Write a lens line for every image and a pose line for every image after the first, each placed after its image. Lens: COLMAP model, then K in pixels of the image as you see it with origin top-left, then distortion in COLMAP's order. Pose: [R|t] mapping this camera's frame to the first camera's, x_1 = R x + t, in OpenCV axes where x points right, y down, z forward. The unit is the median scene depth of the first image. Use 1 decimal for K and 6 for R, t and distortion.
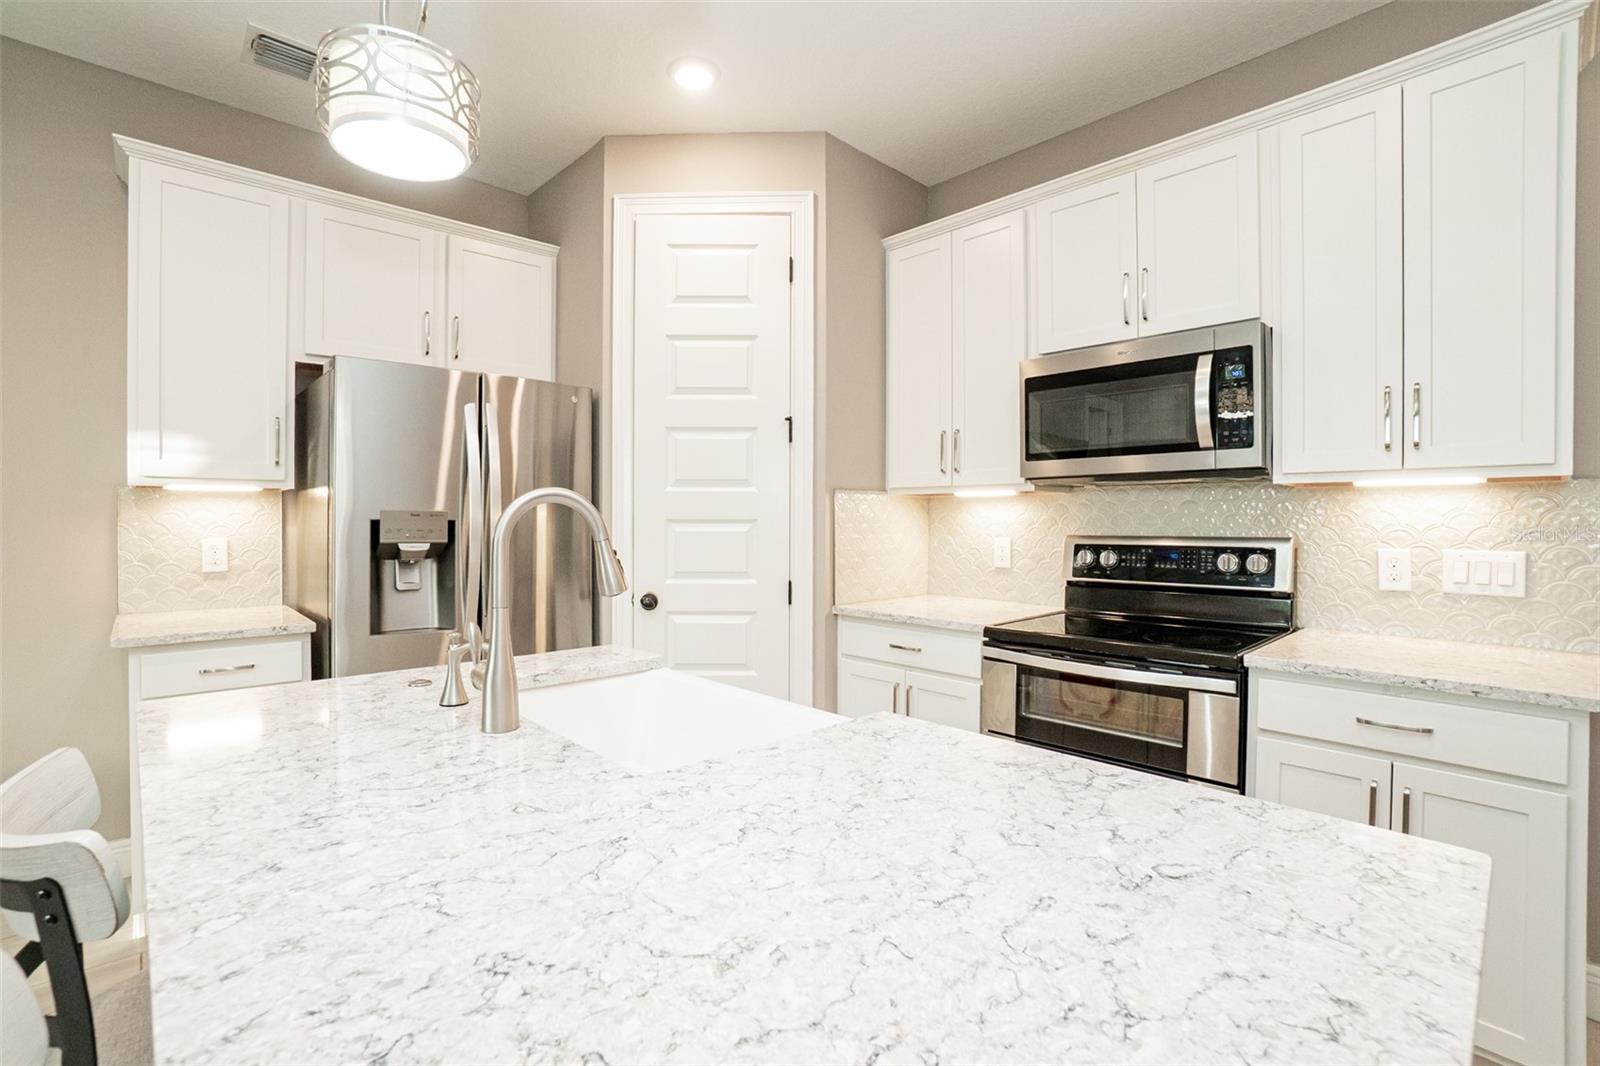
lens RADIAL K [[737.7, 0, 767.1], [0, 737.7, 521.9], [0, 0, 1]] dist [-0.032762, 0.000626]
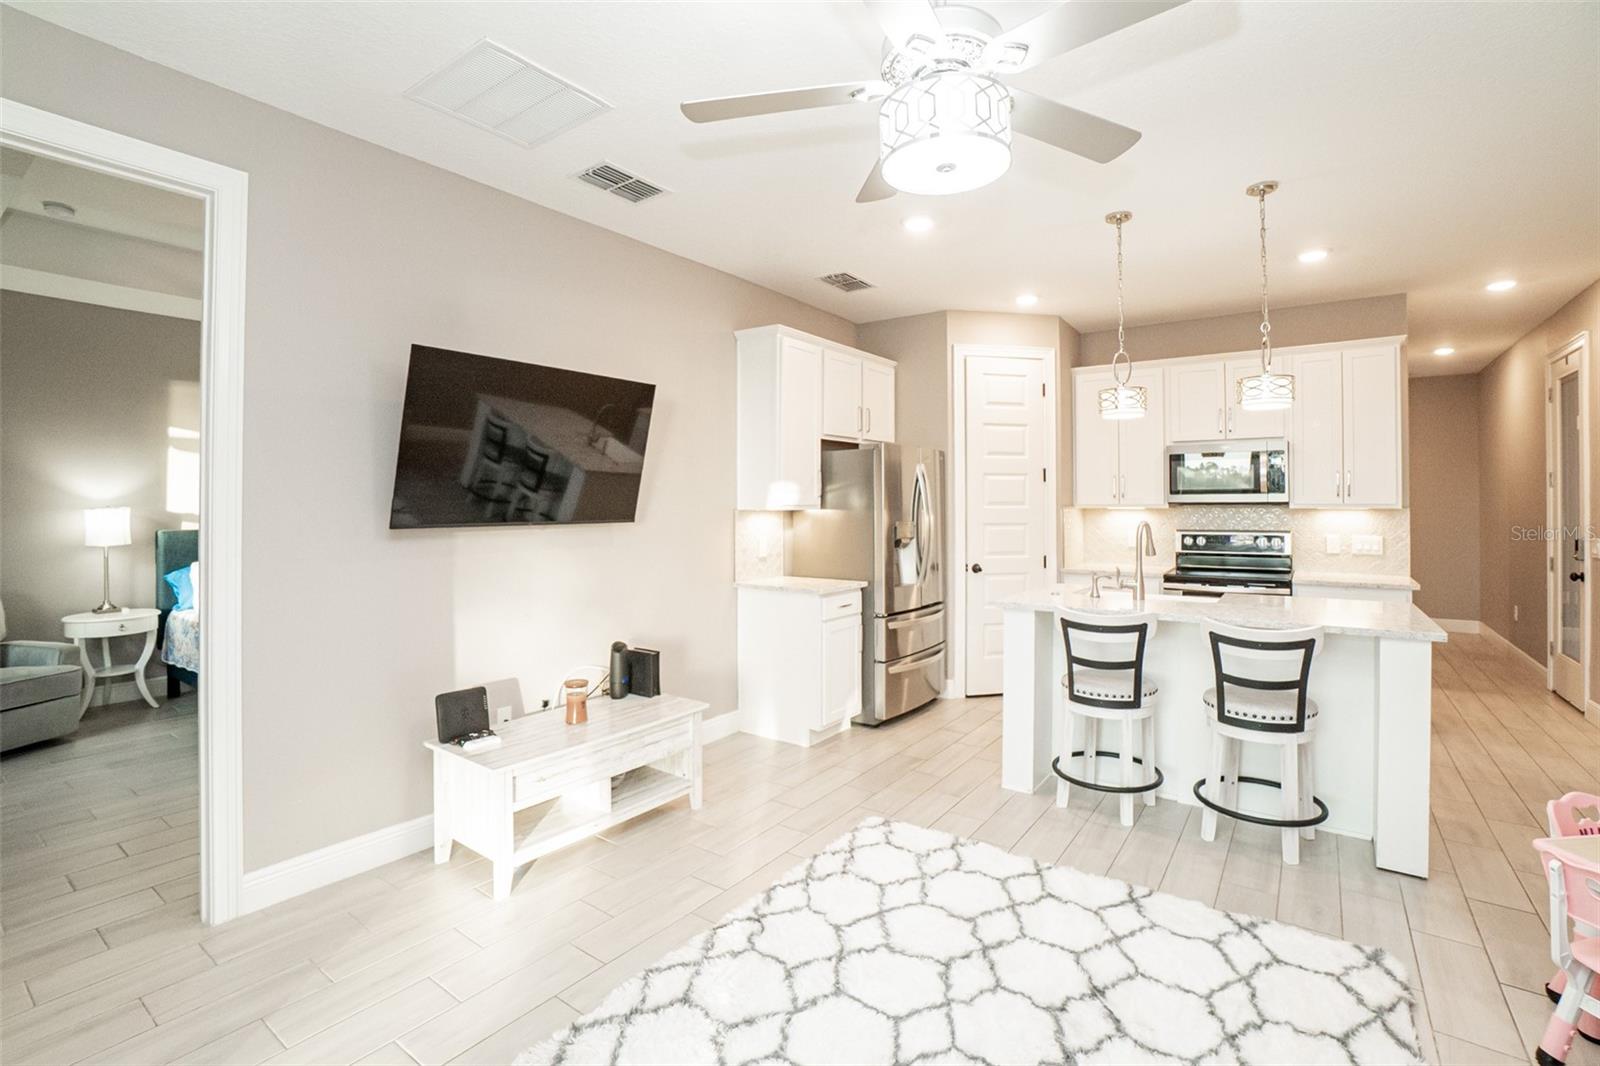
lens RADIAL K [[717.7, 0, 793.8], [0, 717.7, 496.6], [0, 0, 1]] dist [-0.017379, 0.000688]
pose [[0.975284, -0.001700, 0.220948, -1.141504], [0.004089, 0.999938, -0.010354, -0.061908], [-0.220916, 0.011001, 0.975231, -0.729873]]
